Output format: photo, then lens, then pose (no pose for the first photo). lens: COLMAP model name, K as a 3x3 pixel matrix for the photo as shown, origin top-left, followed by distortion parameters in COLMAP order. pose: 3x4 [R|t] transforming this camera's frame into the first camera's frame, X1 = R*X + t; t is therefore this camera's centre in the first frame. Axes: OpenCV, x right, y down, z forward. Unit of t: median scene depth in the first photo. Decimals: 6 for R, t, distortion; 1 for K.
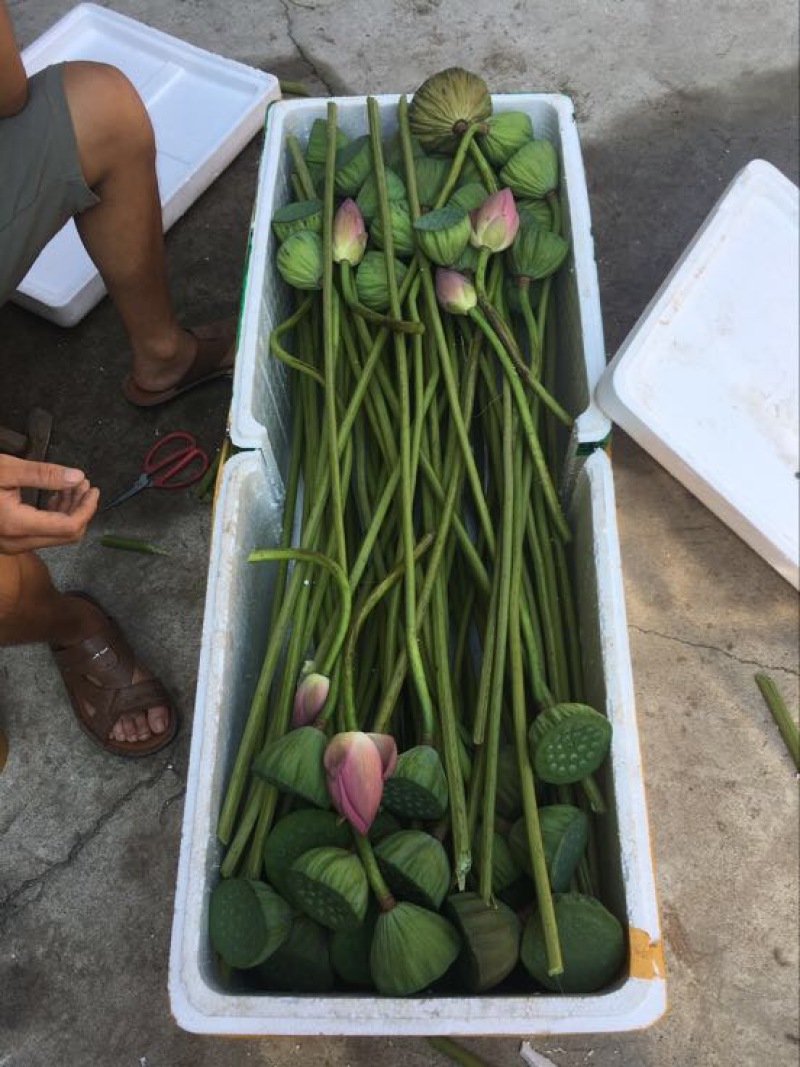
lens RADIAL K [[913.5, 0, 400.0], [0, 913.5, 533.5], [0, 0, 1]] dist [0.087921, -0.130277]
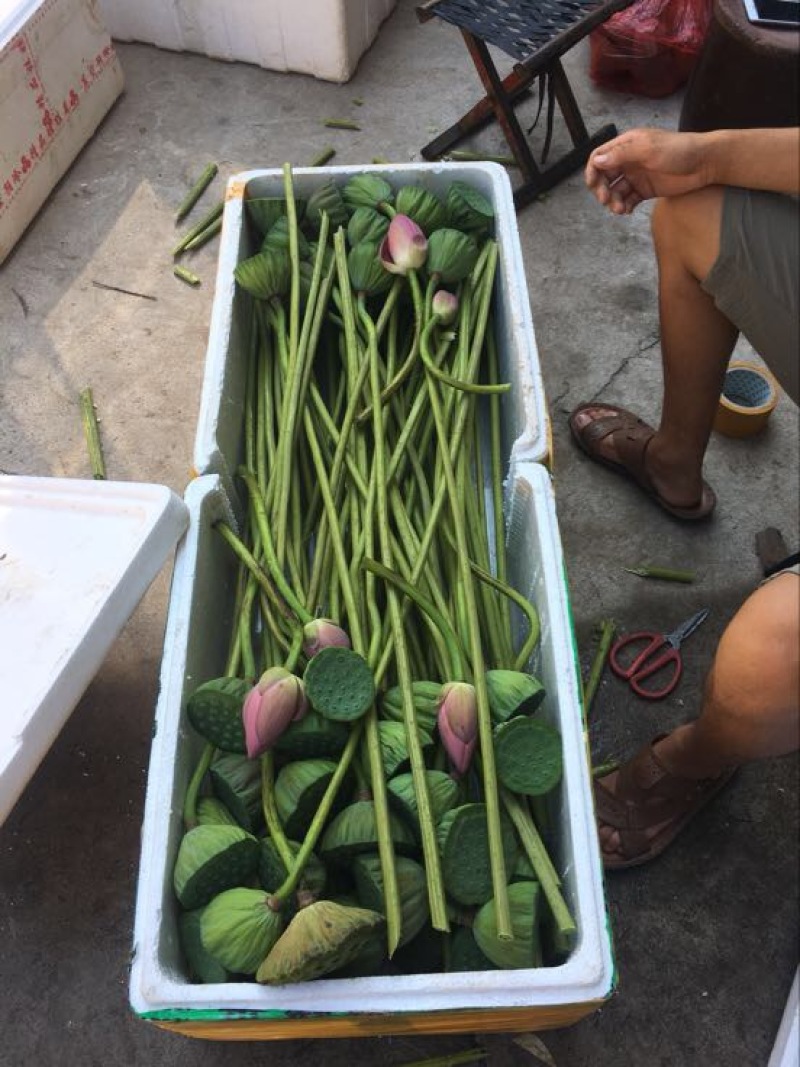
lens RADIAL K [[913.5, 0, 400.0], [0, 913.5, 533.5], [0, 0, 1]] dist [0.087921, -0.130277]
pose [[-0.997254, 0.064672, 0.036073, -0.047295], [-0.002030, -0.510817, 0.859687, -0.986739], [0.074025, 0.857254, 0.509545, 0.490319]]
